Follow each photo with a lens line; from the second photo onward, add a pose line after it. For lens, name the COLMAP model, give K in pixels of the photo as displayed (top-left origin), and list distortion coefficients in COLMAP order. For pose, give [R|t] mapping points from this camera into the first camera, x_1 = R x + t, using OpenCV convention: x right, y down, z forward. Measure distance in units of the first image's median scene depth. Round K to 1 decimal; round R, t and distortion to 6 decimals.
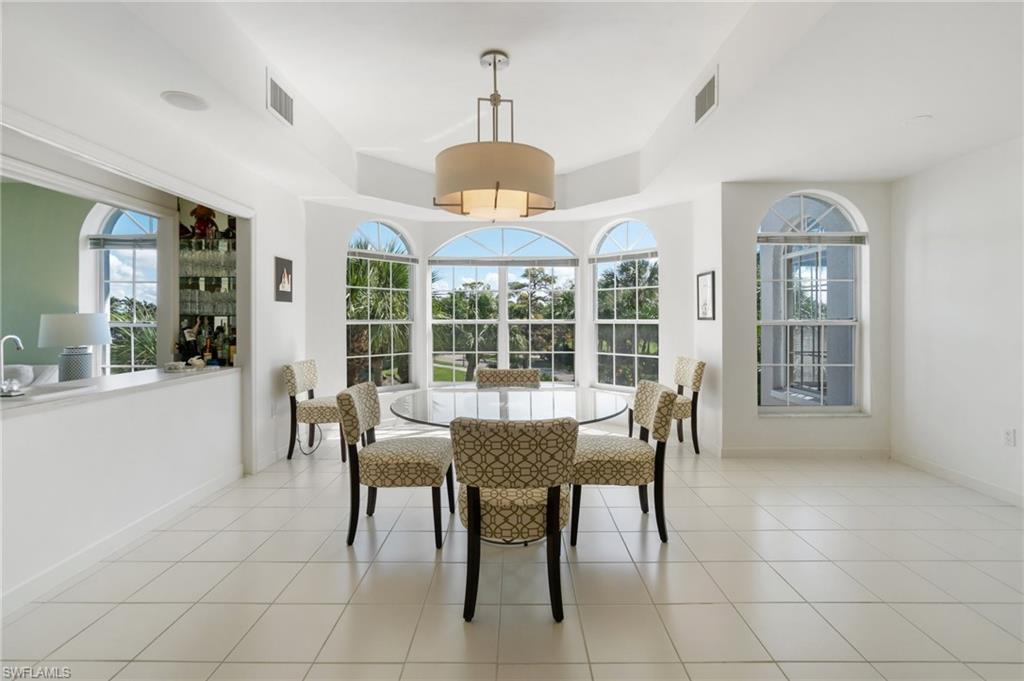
lens RADIAL K [[442.7, 0, 515.9], [0, 442.7, 323.2], [0, 0, 1]] dist [-0.004396, 0.001387]
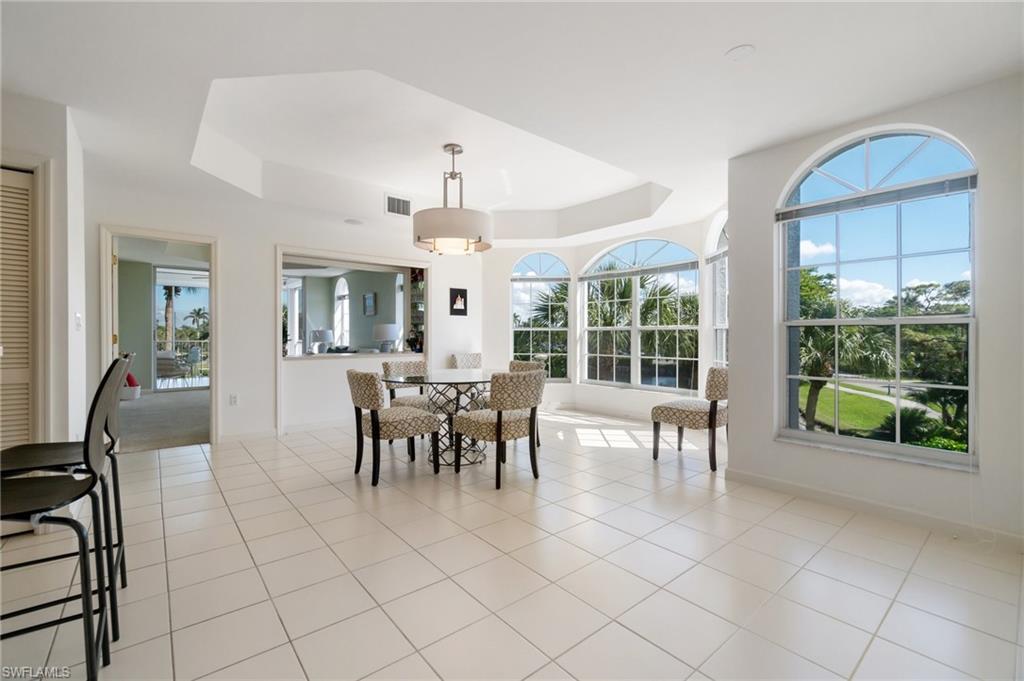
lens RADIAL K [[442.7, 0, 516.9], [0, 442.7, 334.8], [0, 0, 1]] dist [-0.004396, 0.001387]
pose [[0.649614, -0.000670, -0.760264, 0.828056], [-0.006878, 0.999954, -0.006759, 0.030848], [0.760233, 0.009620, 0.649579, 0.121263]]
